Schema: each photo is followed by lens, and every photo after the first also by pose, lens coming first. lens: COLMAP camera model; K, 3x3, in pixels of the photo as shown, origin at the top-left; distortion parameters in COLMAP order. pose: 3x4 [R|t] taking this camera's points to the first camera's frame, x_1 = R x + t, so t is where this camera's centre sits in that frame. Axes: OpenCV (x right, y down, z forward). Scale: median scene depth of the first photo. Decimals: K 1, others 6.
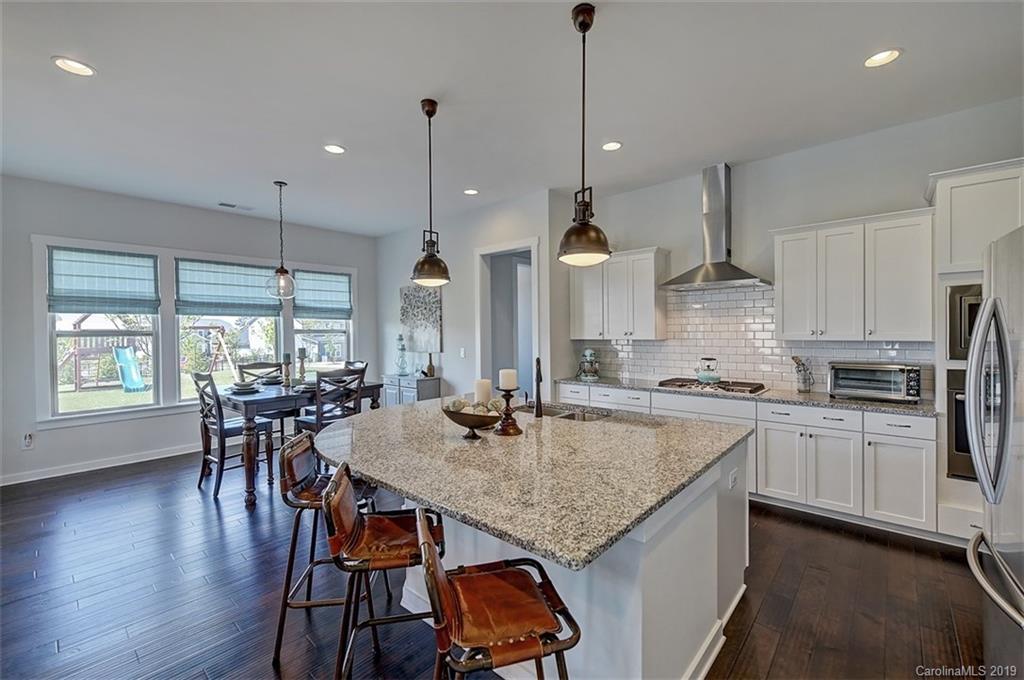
lens RADIAL K [[426.0, 0, 519.5], [0, 426.0, 341.7], [0, 0, 1]] dist [0.002954, 0.000085]
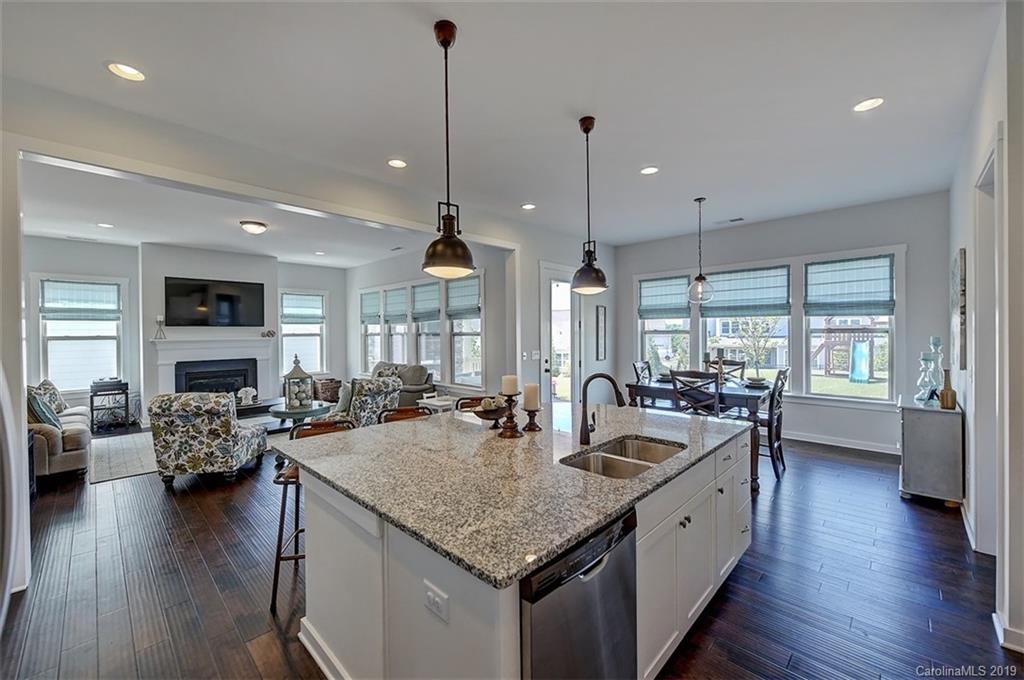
lens RADIAL K [[406.7, 0, 513.6], [0, 406.7, 337.3], [0, 0, 1]] dist [0.001473, 0.000164]
pose [[-0.045558, 0.025413, -0.998638, 0.430105], [-0.016615, 0.999519, 0.026194, -0.025436], [0.998824, 0.017786, -0.045114, 0.460235]]
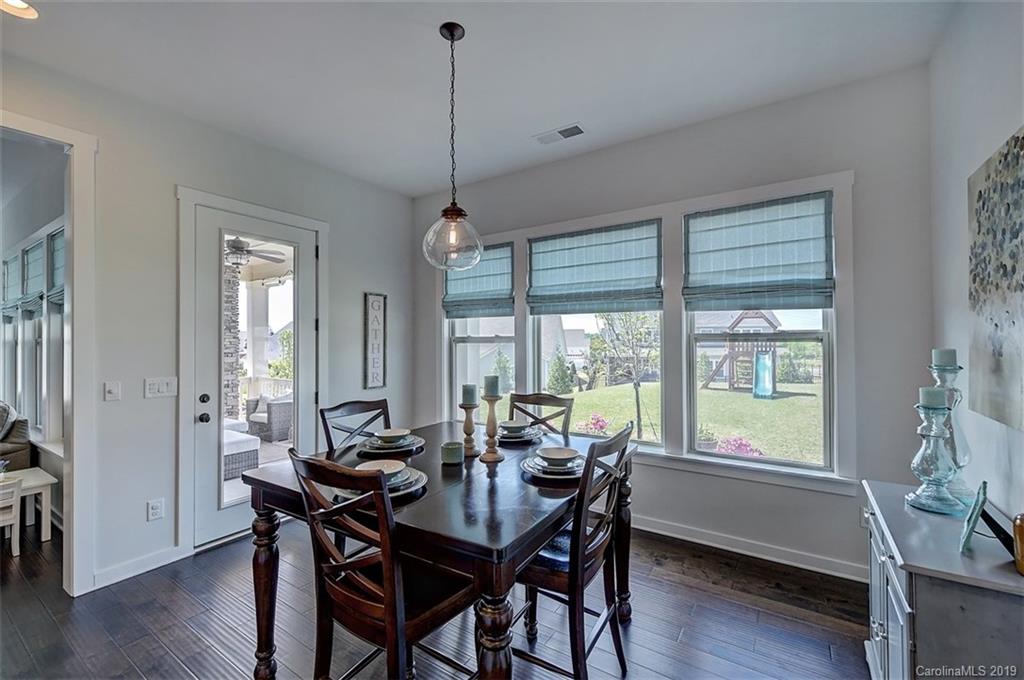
lens RADIAL K [[426.0, 0, 513.6], [0, 426.0, 336.3], [0, 0, 1]] dist [0.002954, 0.000085]
pose [[0.135438, 0.001561, -0.990785, -0.059953], [-0.022314, 0.999750, -0.001475, -0.022516], [0.990535, 0.022308, 0.135438, 0.819115]]
